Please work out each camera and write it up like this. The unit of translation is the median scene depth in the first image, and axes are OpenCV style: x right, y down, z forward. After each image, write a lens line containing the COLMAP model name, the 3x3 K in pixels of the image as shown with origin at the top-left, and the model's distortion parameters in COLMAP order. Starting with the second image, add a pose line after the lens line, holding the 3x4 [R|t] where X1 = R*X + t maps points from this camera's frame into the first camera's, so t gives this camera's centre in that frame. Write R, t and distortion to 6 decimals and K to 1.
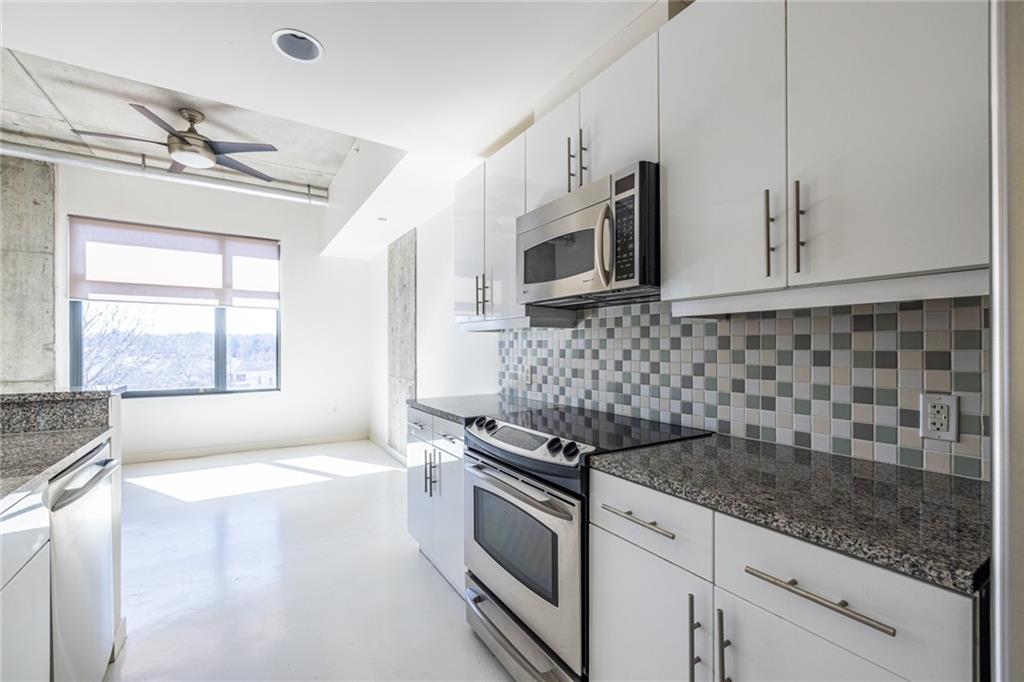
lens RADIAL K [[428.0, 0, 512.6], [0, 428.0, 346.0], [0, 0, 1]] dist [0.003570, -0.000850]
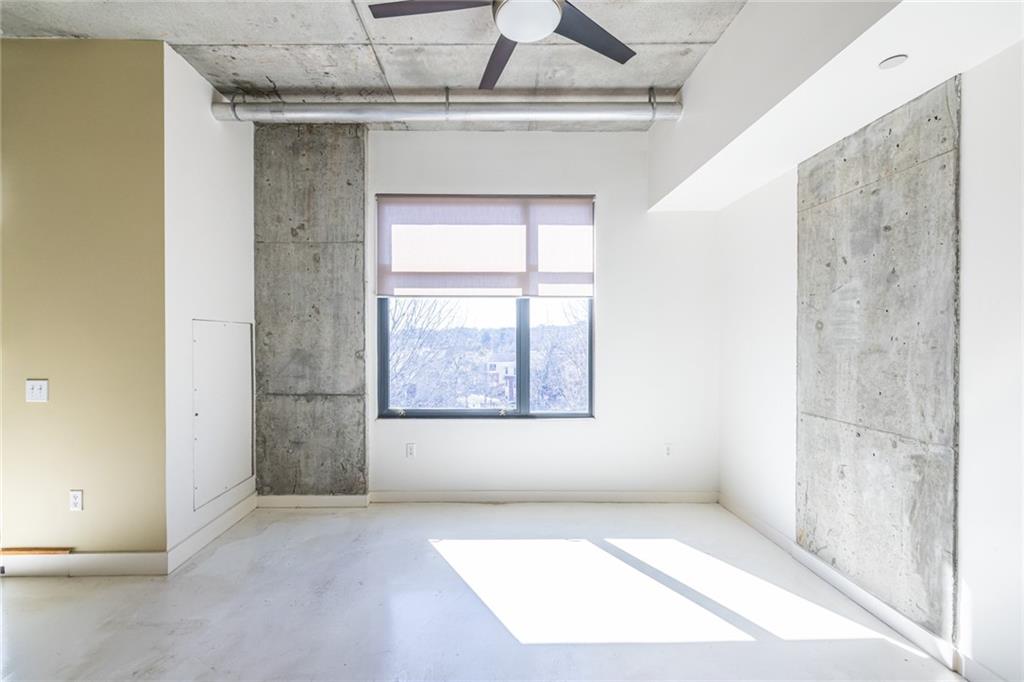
lens RADIAL K [[428.0, 0, 506.0], [0, 428.0, 342.6], [0, 0, 1]] dist [0.003570, -0.000850]
pose [[0.848934, 0.004809, -0.528477, -0.655975], [0.002425, 0.999913, 0.012993, -0.049196], [0.528494, -0.012312, 0.848848, 0.732956]]
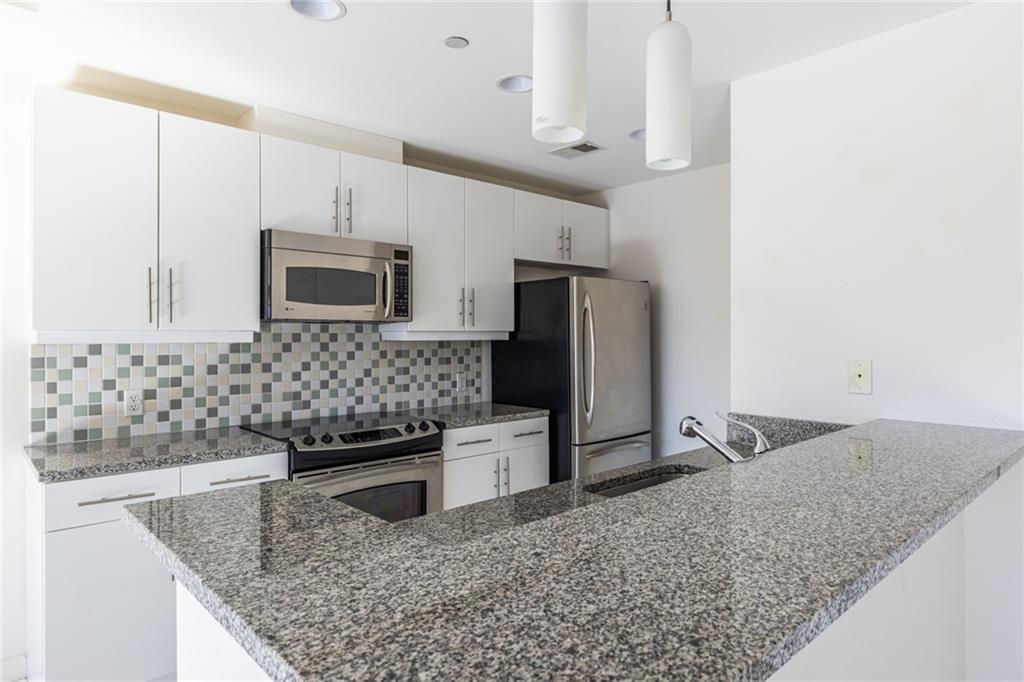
lens RADIAL K [[609.8, 0, 529.0], [0, 609.8, 330.4], [0, 0, 1]] dist [-0.008137, -0.002137]
pose [[-0.184078, 0.005974, 0.982893, -1.168803], [-0.000877, 0.999980, -0.006242, -0.053324], [-0.982911, -0.002011, -0.184069, 0.559473]]
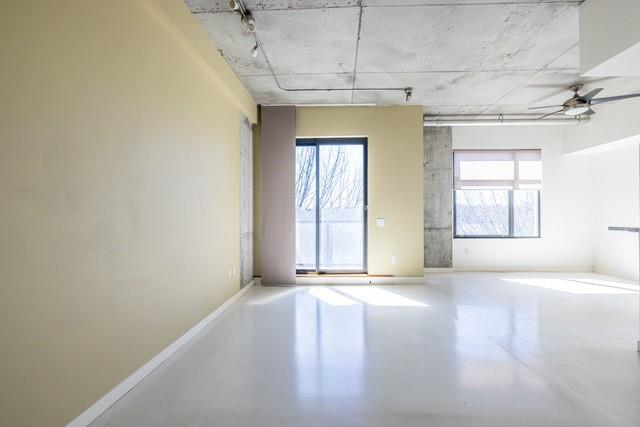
lens RADIAL K [[288.6, 0, 332.4], [0, 288.6, 217.0], [0, 0, 1]] dist [-0.008575, 0.003059]
pose [[0.830901, -0.000759, -0.556420, -1.295566], [0.005114, 0.999967, 0.006273, 0.023873], [0.556397, -0.008058, 0.830877, -0.897722]]
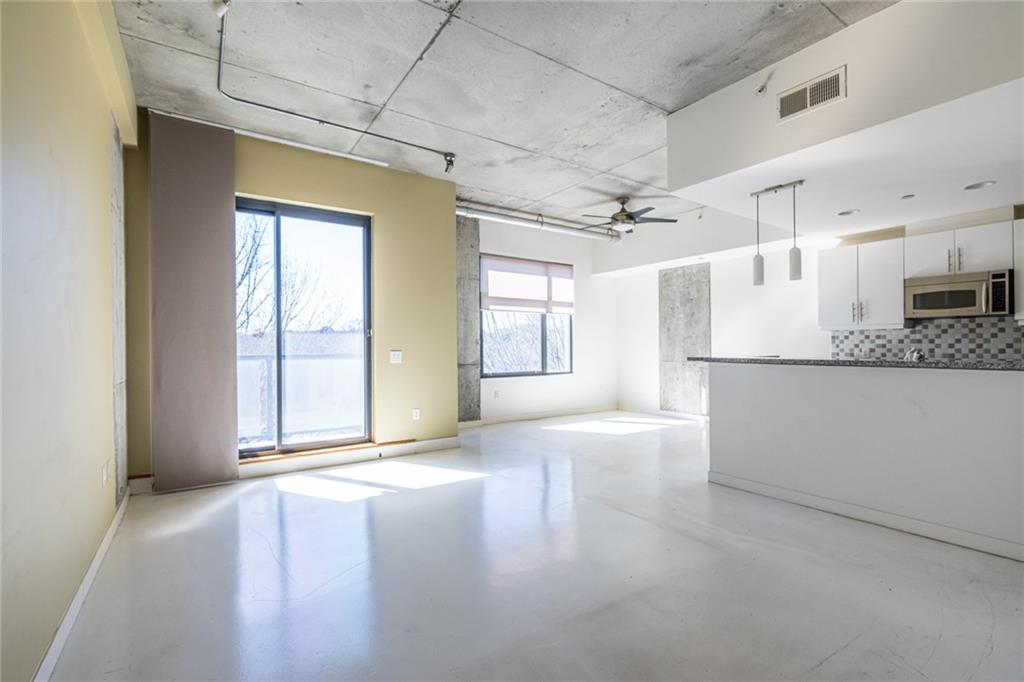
lens RADIAL K [[451.8, 0, 518.2], [0, 451.8, 349.7], [0, 0, 1]] dist [-0.007111, 0.002559]
pose [[0.999476, -0.003752, 0.032164, -1.671026], [0.003421, 0.999941, 0.010357, 0.027026], [-0.032201, -0.010242, 0.999429, -1.014242]]
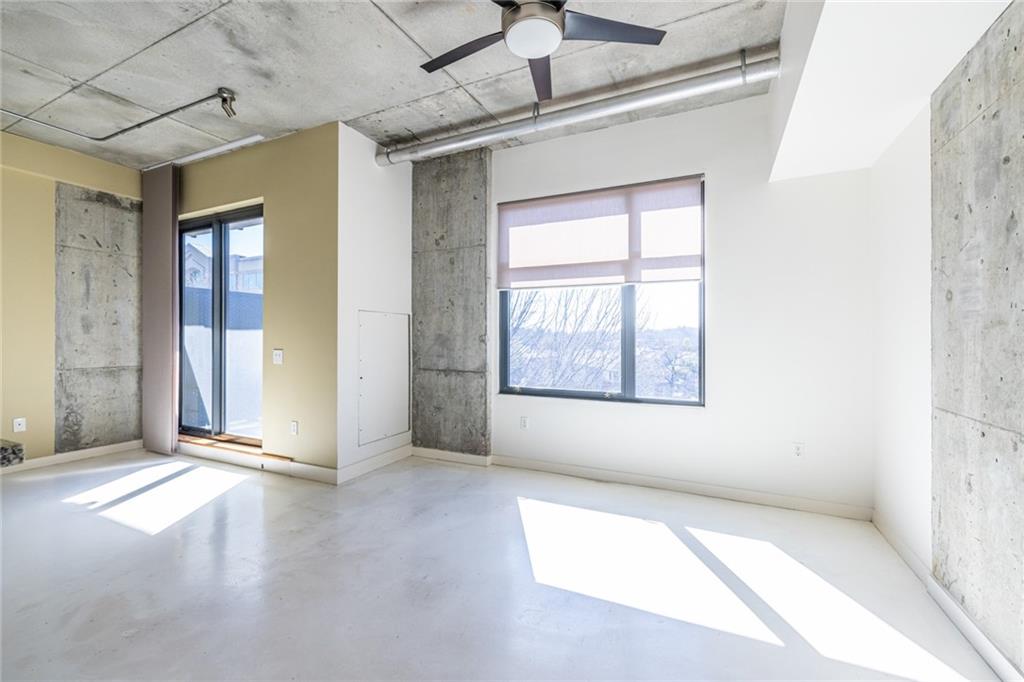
lens RADIAL K [[428.0, 0, 509.7], [0, 428.0, 338.6], [0, 0, 1]] dist [0.003570, -0.000850]
pose [[0.527430, 0.001994, -0.849596, -0.313909], [-0.002347, 0.999997, 0.000890, 0.006098], [0.849595, 0.001525, 0.527433, 0.879077]]
